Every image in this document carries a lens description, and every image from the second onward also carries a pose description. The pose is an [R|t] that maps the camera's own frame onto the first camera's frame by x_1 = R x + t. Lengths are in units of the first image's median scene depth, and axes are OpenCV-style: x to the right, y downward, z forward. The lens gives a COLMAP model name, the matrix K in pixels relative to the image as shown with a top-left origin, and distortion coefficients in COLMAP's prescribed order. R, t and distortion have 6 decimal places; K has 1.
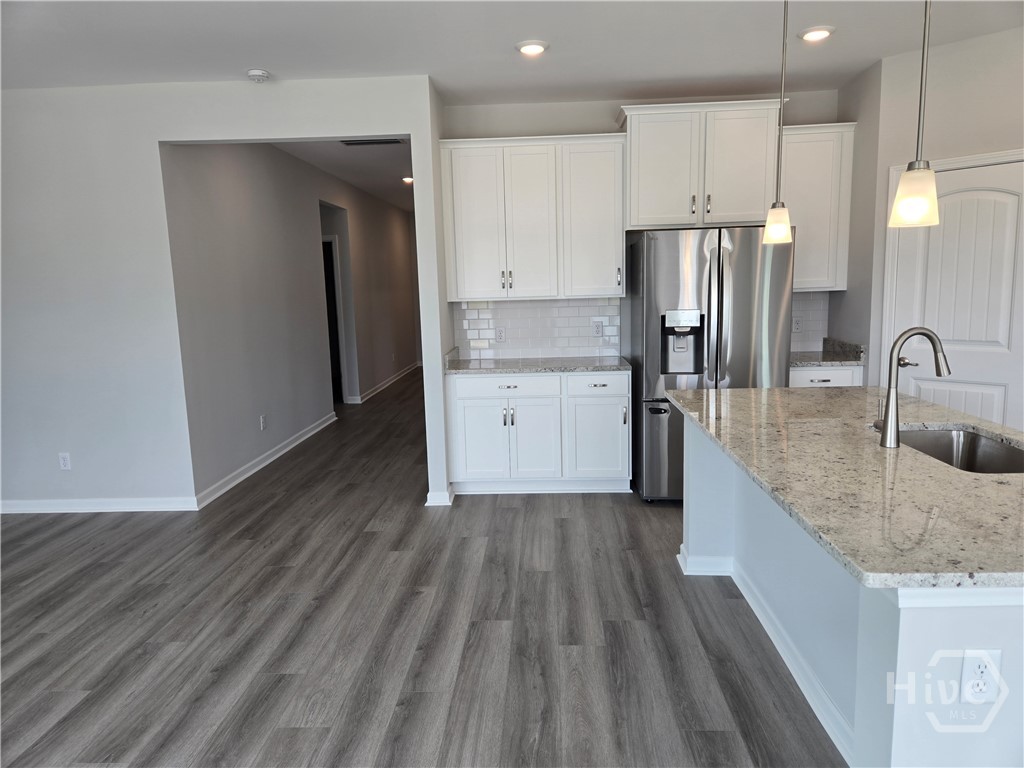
lens RADIAL K [[682.1, 0, 512.0], [0, 682.1, 384.0], [0, 0, 1]] dist [0.029740, 0.001667]
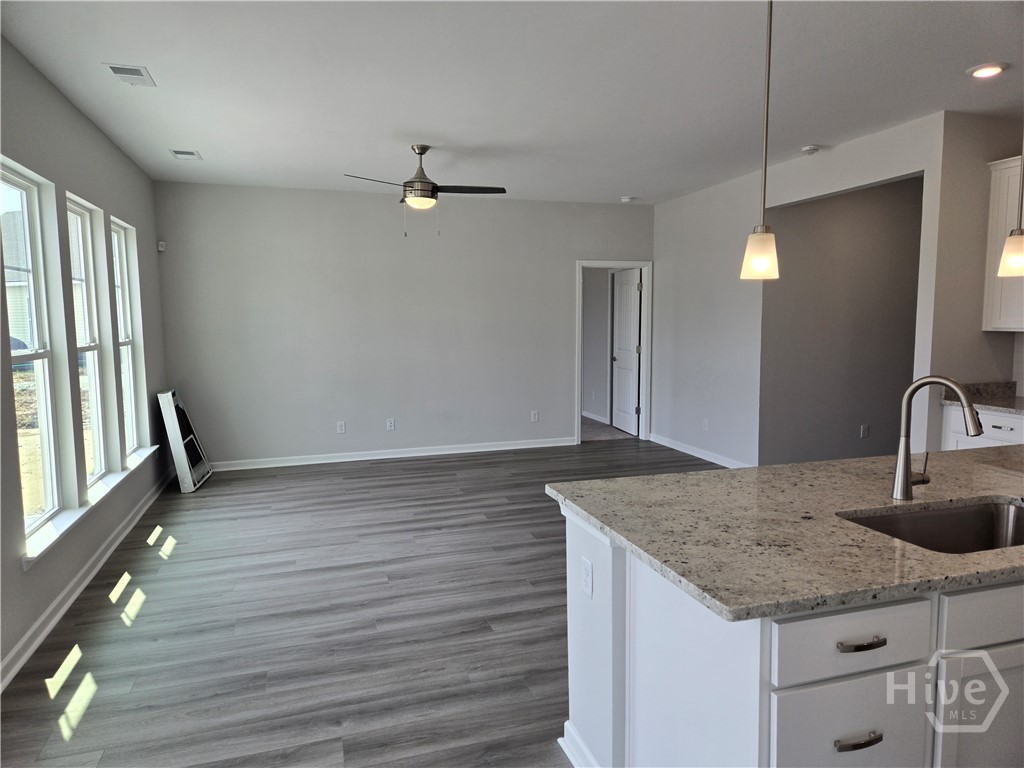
lens RADIAL K [[682.1, 0, 512.0], [0, 682.1, 384.0], [0, 0, 1]] dist [0.029740, 0.001667]
pose [[0.334312, 0.115135, -0.935403, 1.269697], [-0.136933, 0.987912, 0.072659, -0.062272], [0.932462, 0.103797, 0.346037, 0.161262]]
